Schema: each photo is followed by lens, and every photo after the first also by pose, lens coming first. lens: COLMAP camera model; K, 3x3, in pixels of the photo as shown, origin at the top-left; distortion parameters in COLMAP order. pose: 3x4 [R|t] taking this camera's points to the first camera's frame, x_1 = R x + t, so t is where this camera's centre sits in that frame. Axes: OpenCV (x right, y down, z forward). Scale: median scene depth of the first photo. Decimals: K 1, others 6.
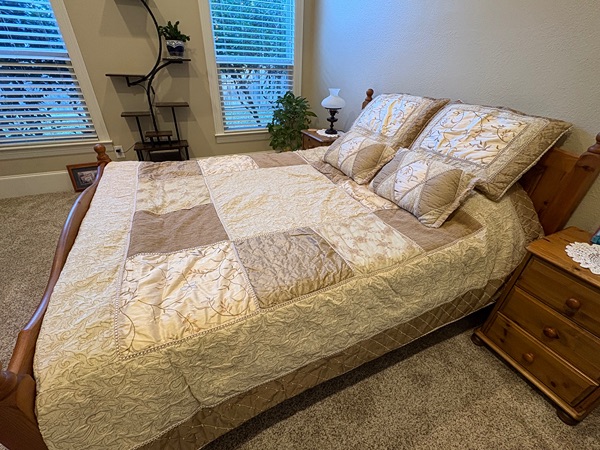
lens RADIAL K [[268.3, 0, 299.8], [0, 268.3, 225.3], [0, 0, 1]] dist [0.002321, -0.000926]
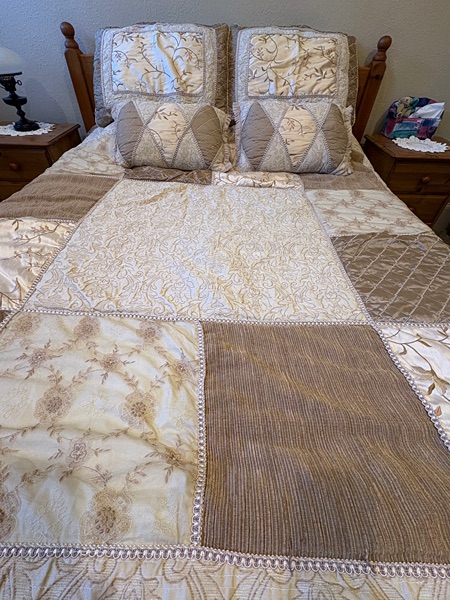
lens RADIAL K [[268.3, 0, 222.7], [0, 268.3, 297.7], [0, 0, 1]] dist [0.002321, -0.000926]
pose [[0.439481, -0.642772, 0.627456, -0.465888], [0.464918, 0.760457, 0.453383, -0.238261], [-0.768575, 0.092462, 0.633043, 0.622437]]
